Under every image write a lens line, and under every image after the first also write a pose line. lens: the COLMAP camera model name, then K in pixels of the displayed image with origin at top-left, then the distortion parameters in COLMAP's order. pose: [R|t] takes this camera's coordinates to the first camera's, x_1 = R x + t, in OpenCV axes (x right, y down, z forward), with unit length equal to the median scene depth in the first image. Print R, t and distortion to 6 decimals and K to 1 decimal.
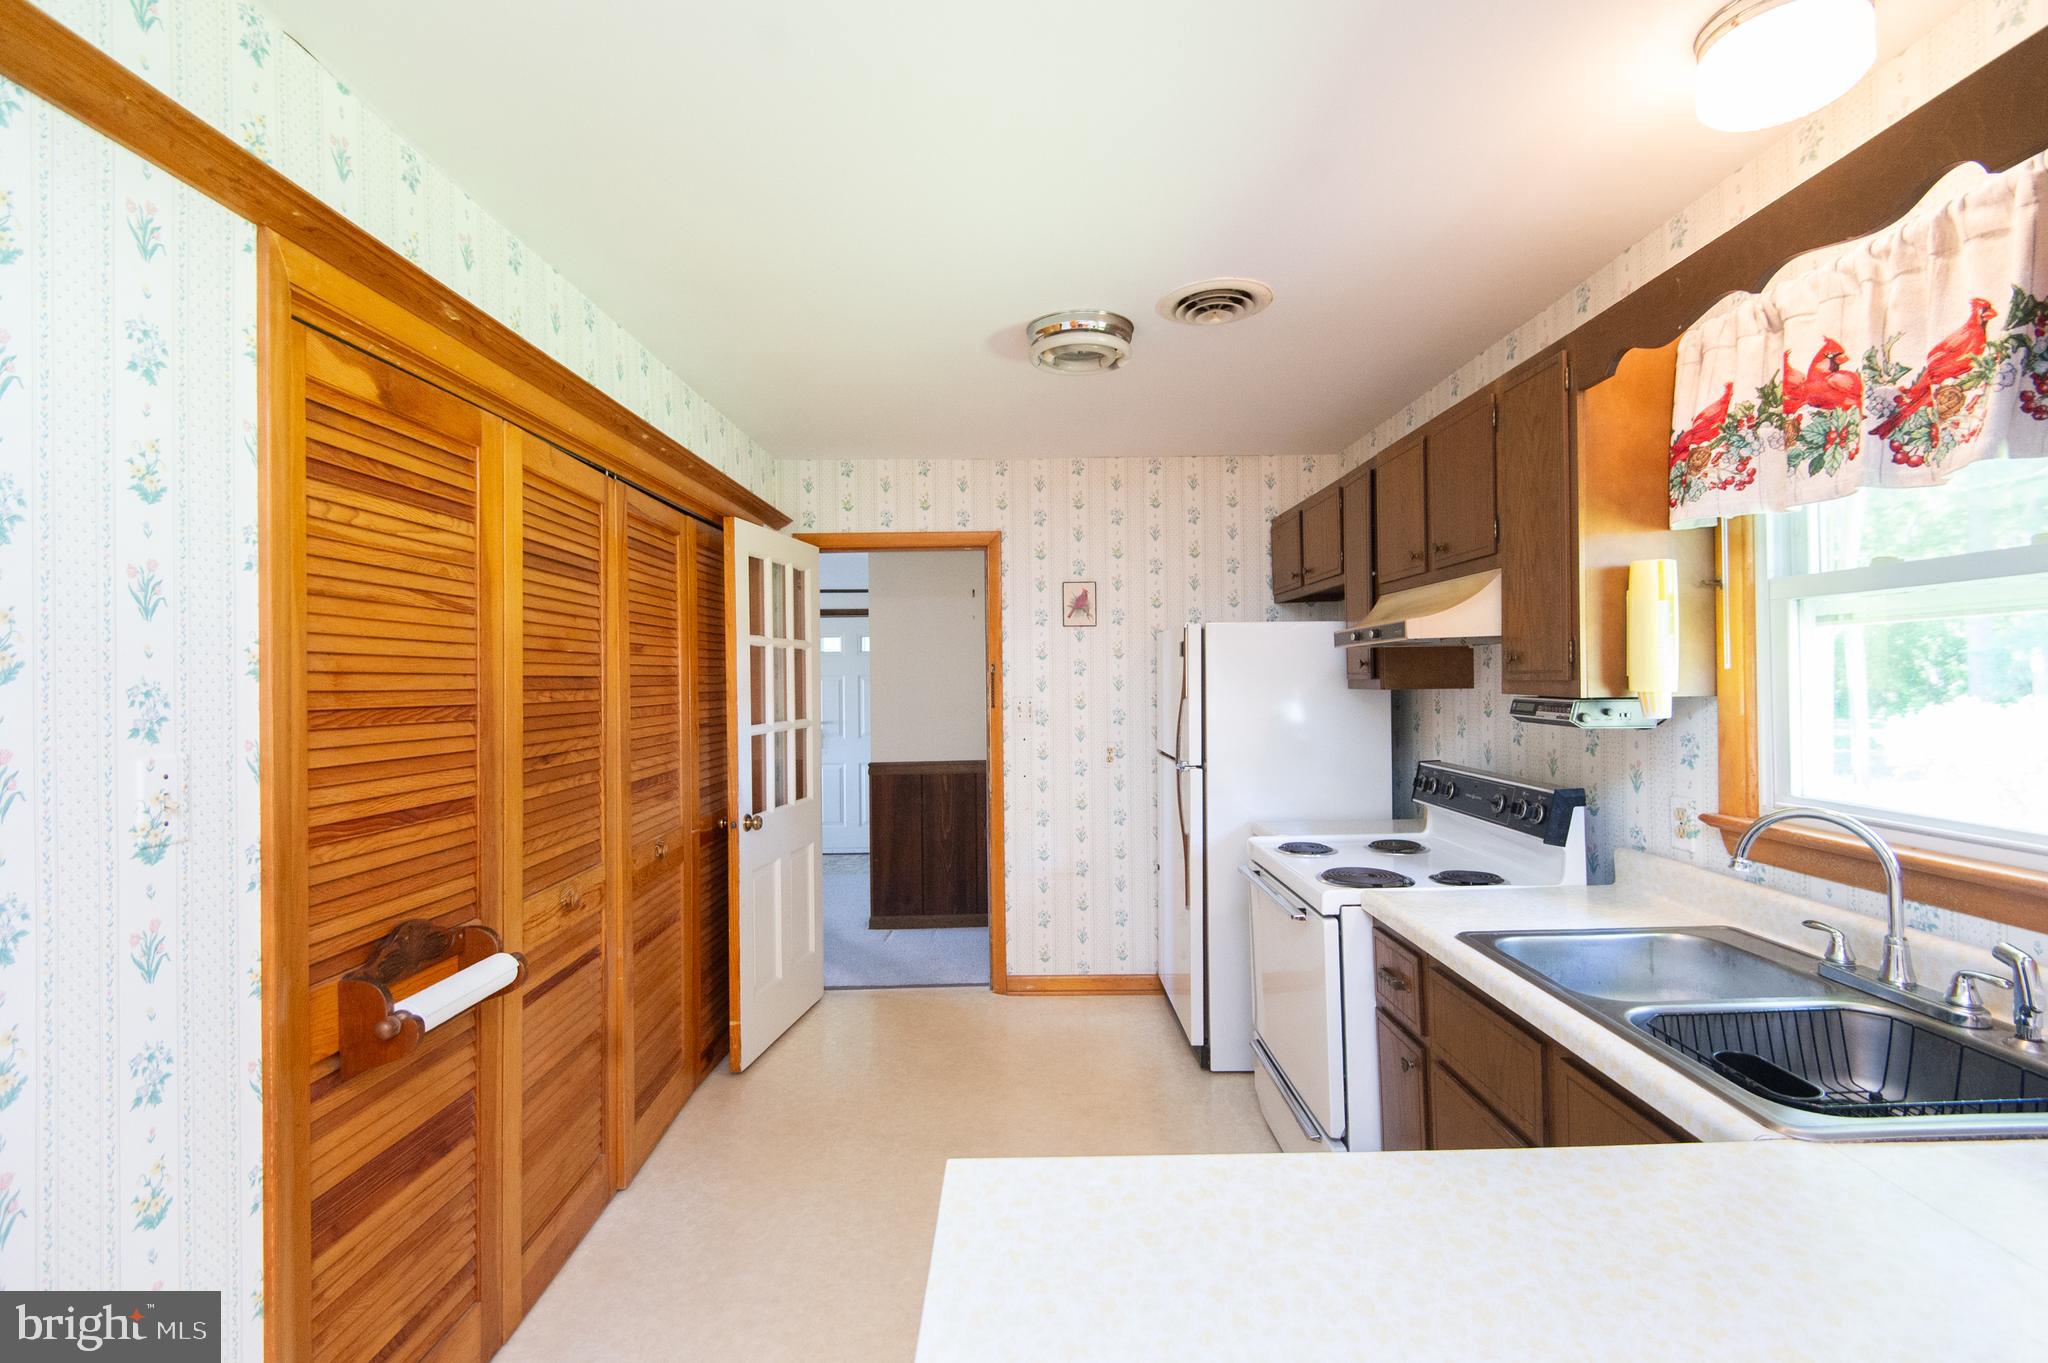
lens RADIAL K [[912.5, 0, 1028.8], [0, 912.5, 673.2], [0, 0, 1]] dist [0.024425, -0.020689]
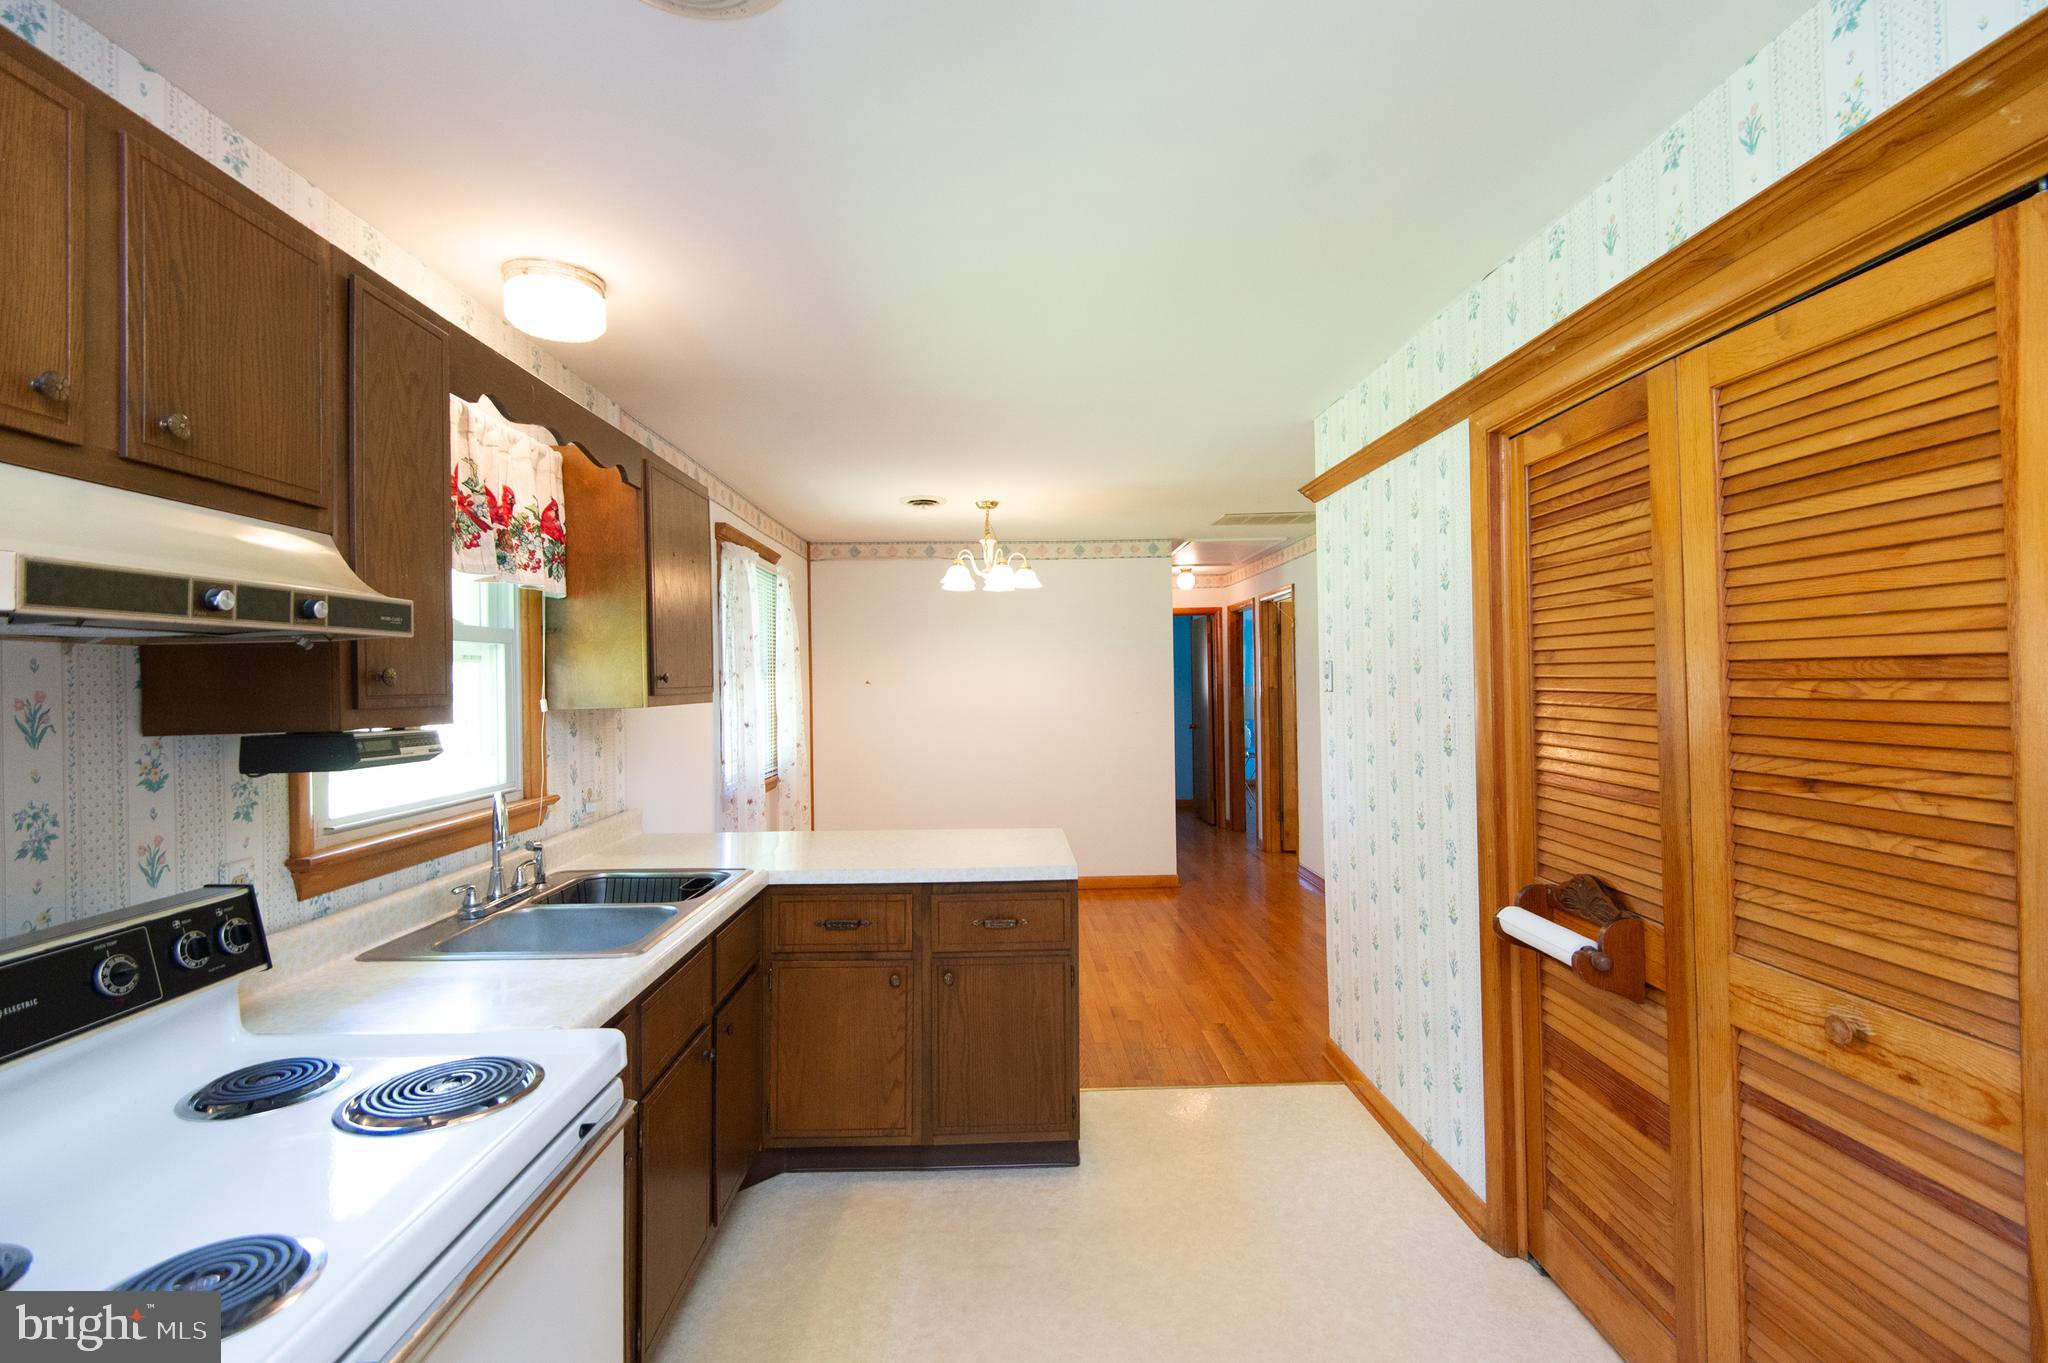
lens RADIAL K [[912.5, 0, 1028.8], [0, 912.5, 673.2], [0, 0, 1]] dist [0.024425, -0.020689]
pose [[-0.999144, 0.030587, -0.027854, 0.047885], [0.031004, 0.999412, -0.014673, 0.006058], [0.027389, -0.015524, -0.999504, 1.640281]]
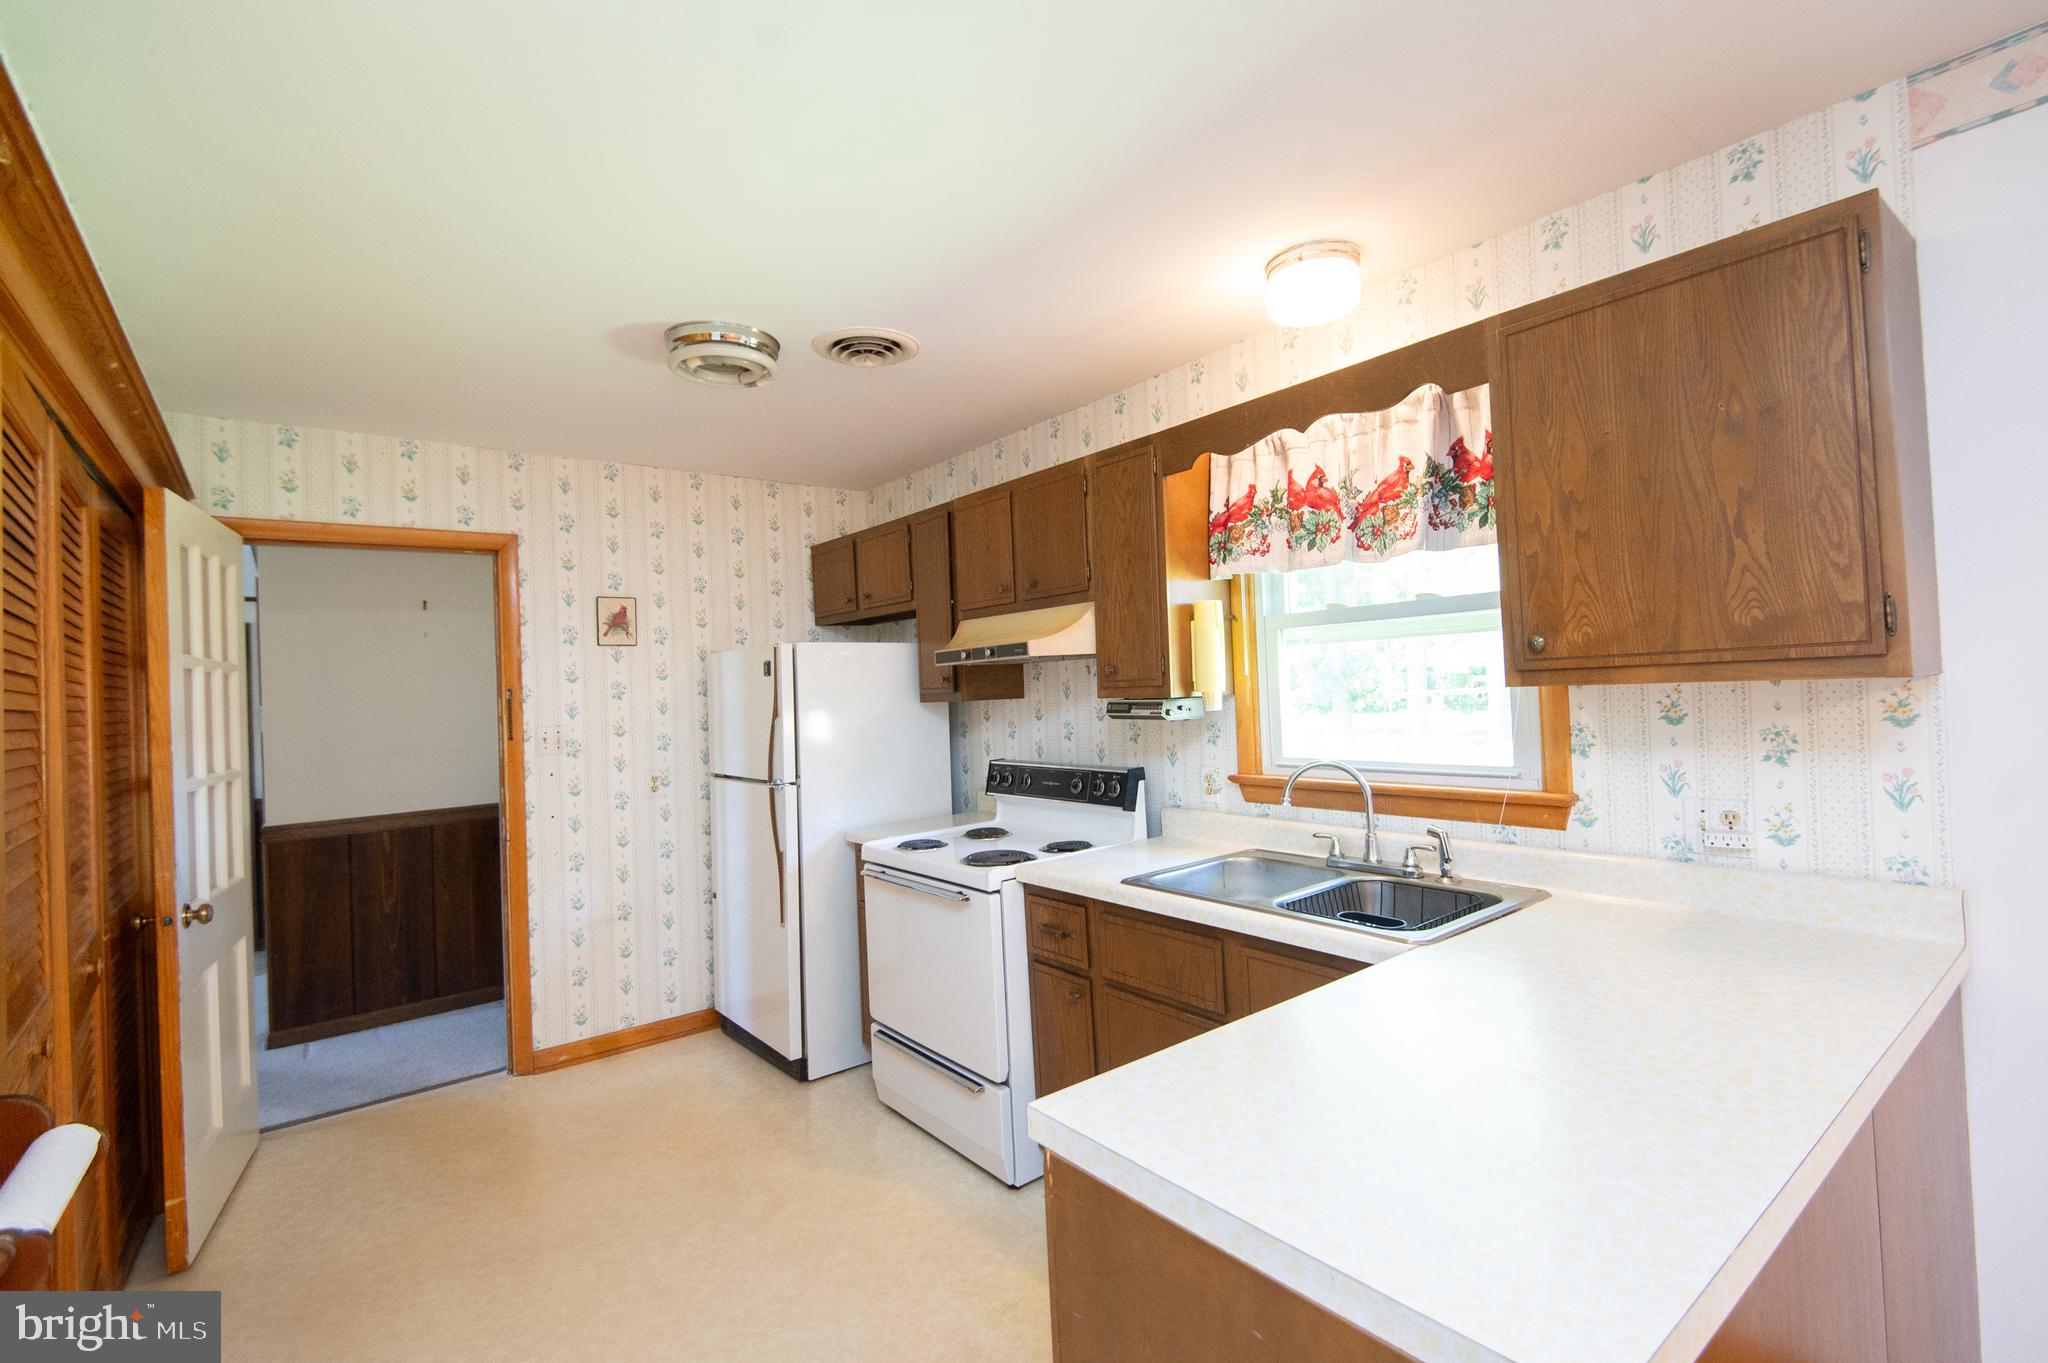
lens RADIAL K [[912.5, 0, 1028.8], [0, 912.5, 673.2], [0, 0, 1]] dist [0.024425, -0.020689]
pose [[0.786729, -0.008899, 0.617234, -0.350947], [0.026754, 0.999448, -0.019691, 0.009739], [-0.616719, 0.032005, 0.786533, 0.045152]]
